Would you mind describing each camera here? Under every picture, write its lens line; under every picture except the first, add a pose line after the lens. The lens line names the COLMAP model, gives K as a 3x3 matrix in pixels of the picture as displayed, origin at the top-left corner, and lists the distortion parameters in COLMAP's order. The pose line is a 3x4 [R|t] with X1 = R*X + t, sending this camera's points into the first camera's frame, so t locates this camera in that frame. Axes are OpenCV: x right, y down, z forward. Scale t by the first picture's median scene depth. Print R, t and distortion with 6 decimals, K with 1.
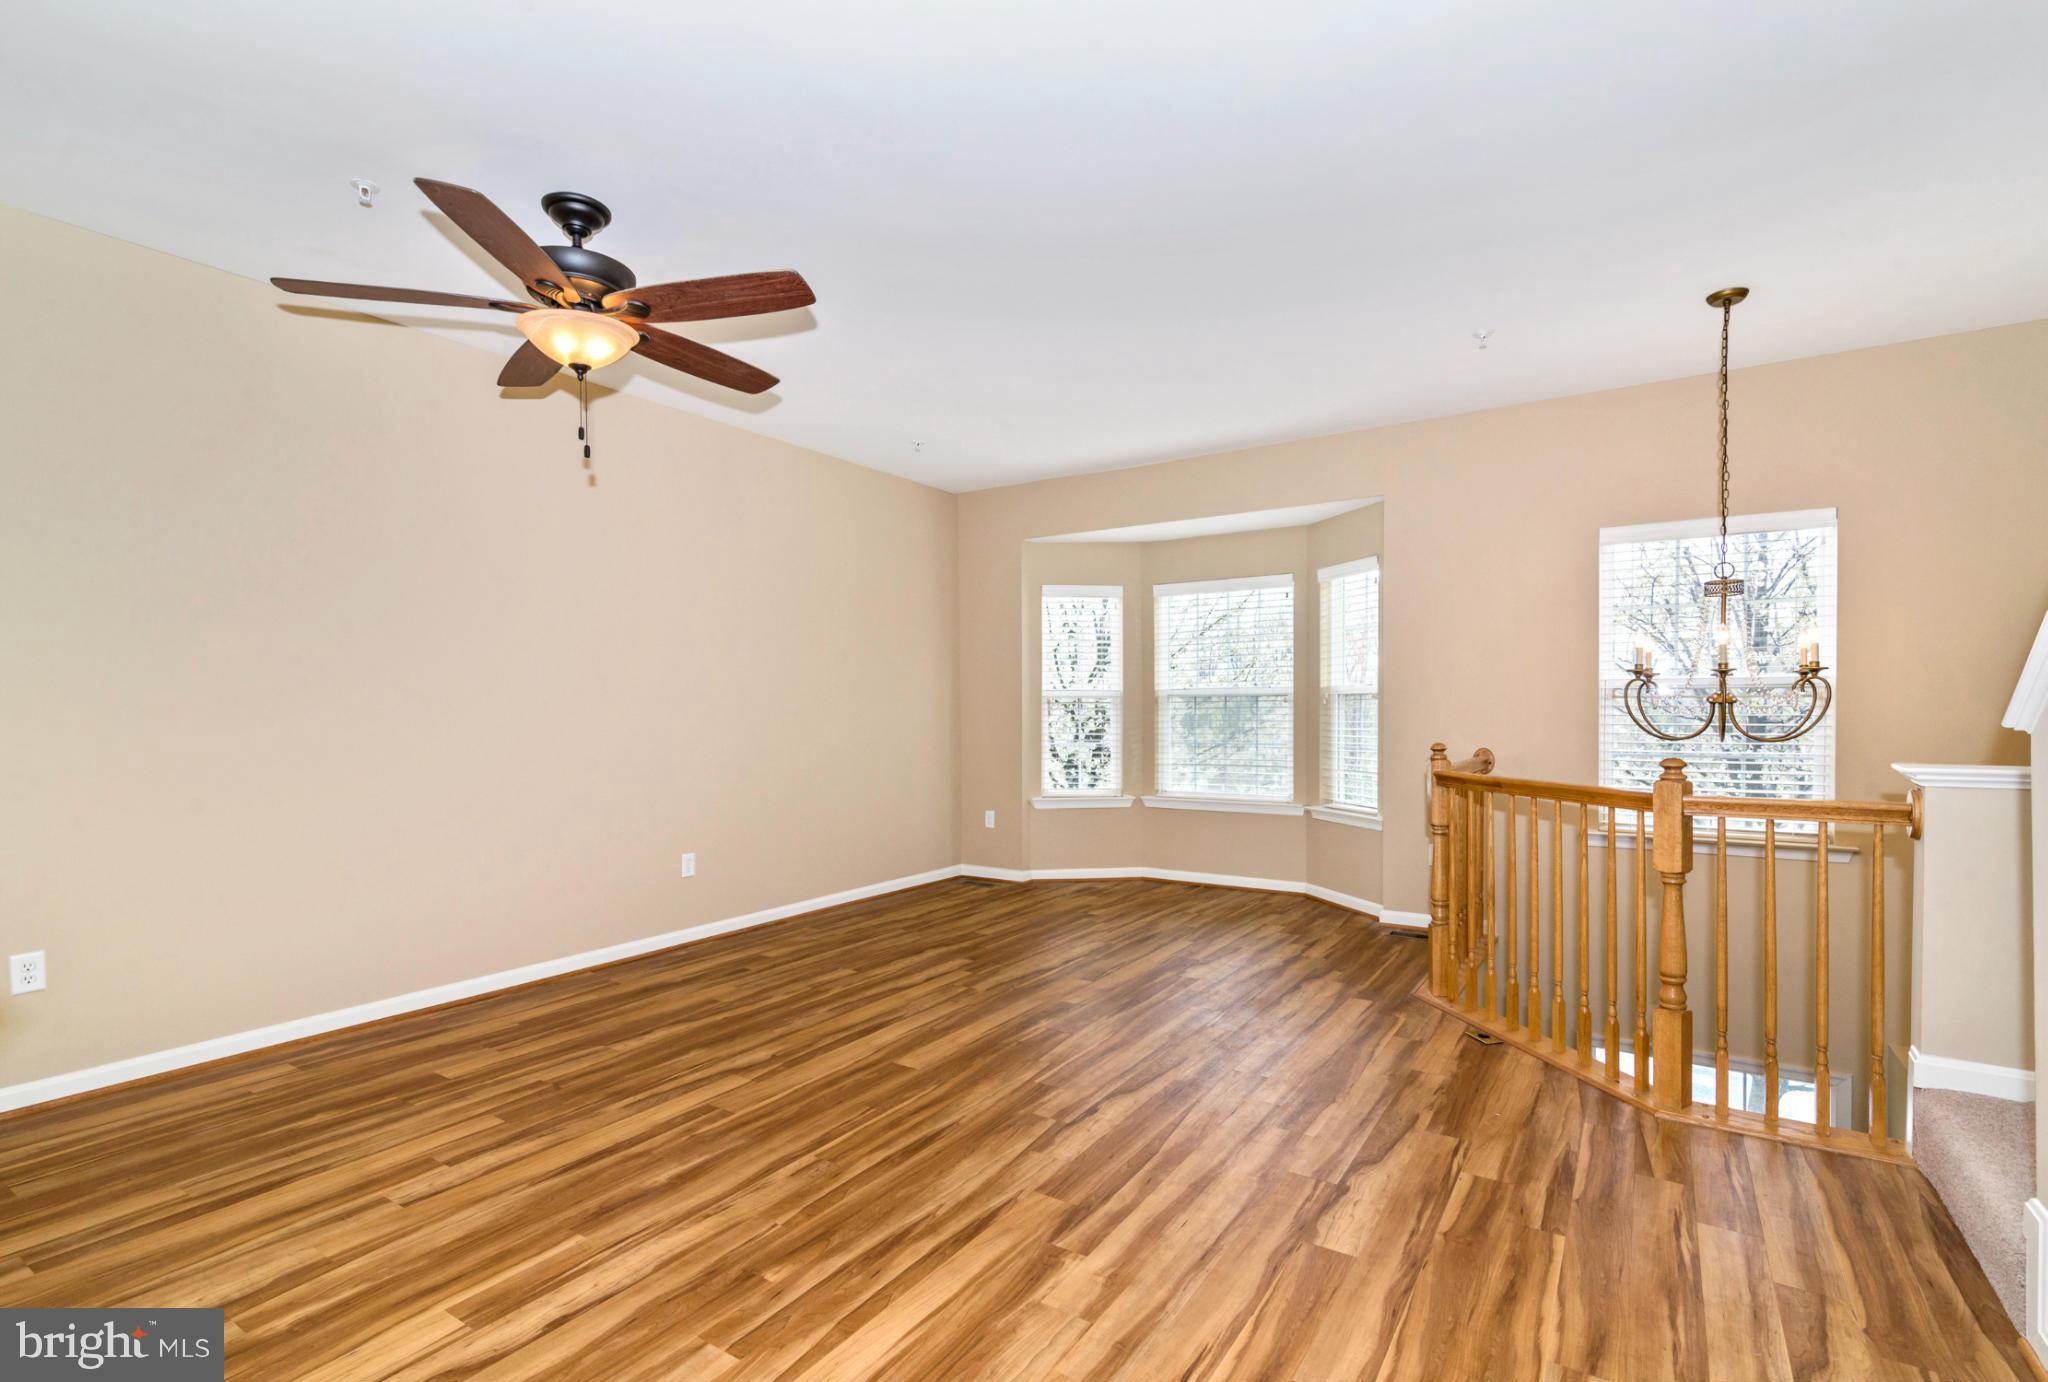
lens RADIAL K [[964.9, 0, 1024.8], [0, 964.9, 726.6], [0, 0, 1]] dist [0.002763, 0.000266]
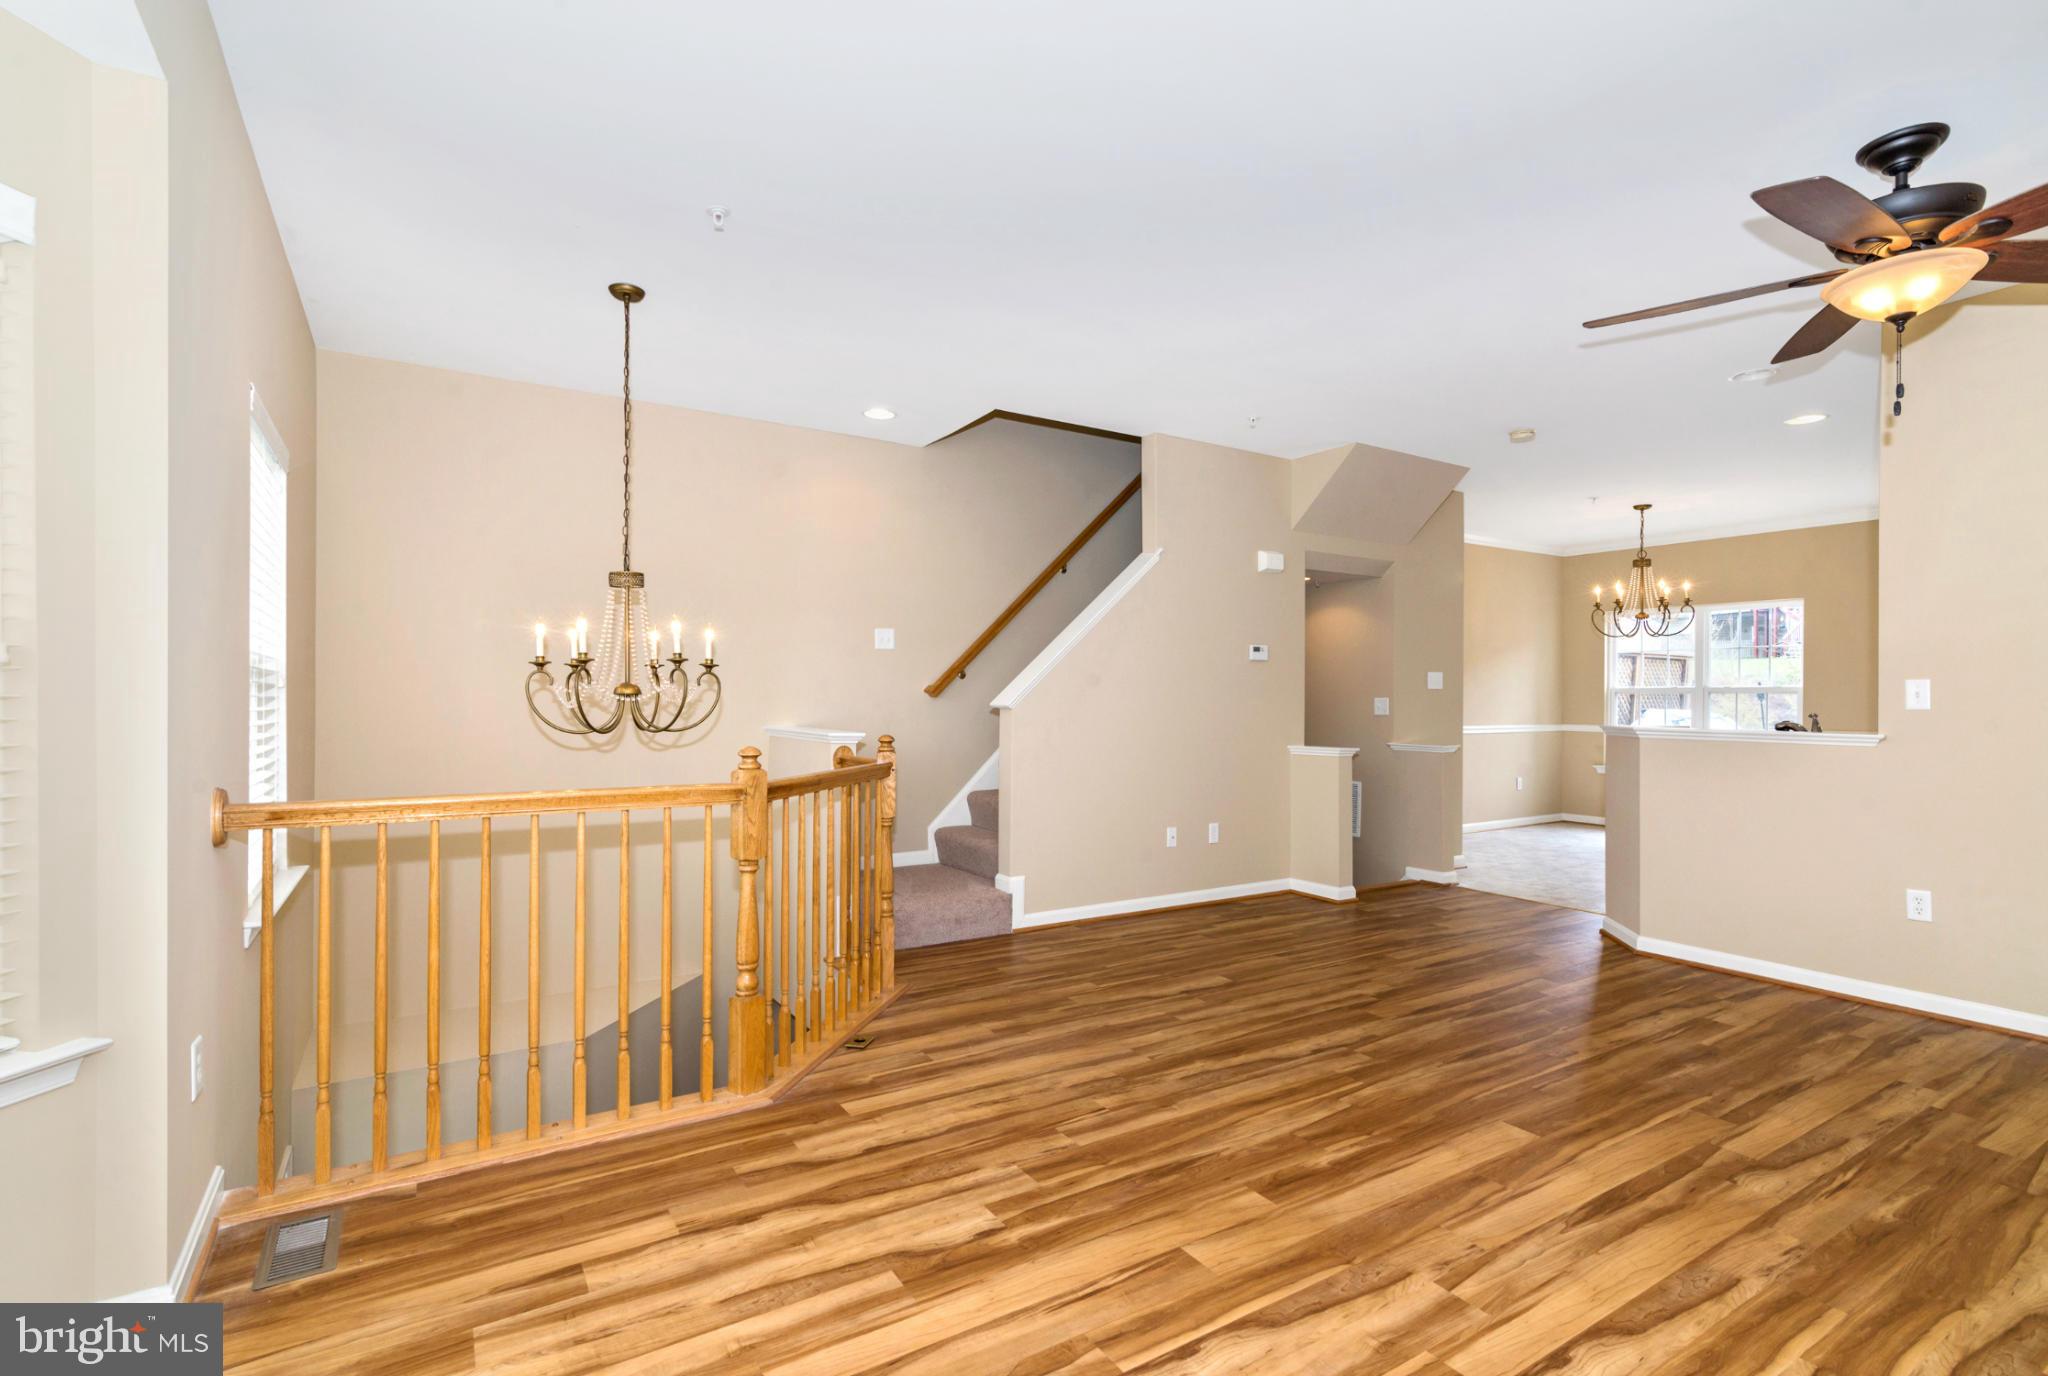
lens RADIAL K [[964.9, 0, 1004.1], [0, 964.9, 690.4], [0, 0, 1]] dist [0.002763, 0.000266]
pose [[-0.899231, 0.004235, 0.437453, -0.091141], [0.009264, 0.999913, 0.009364, -0.044117], [-0.437375, 0.012473, -0.899192, 1.992686]]
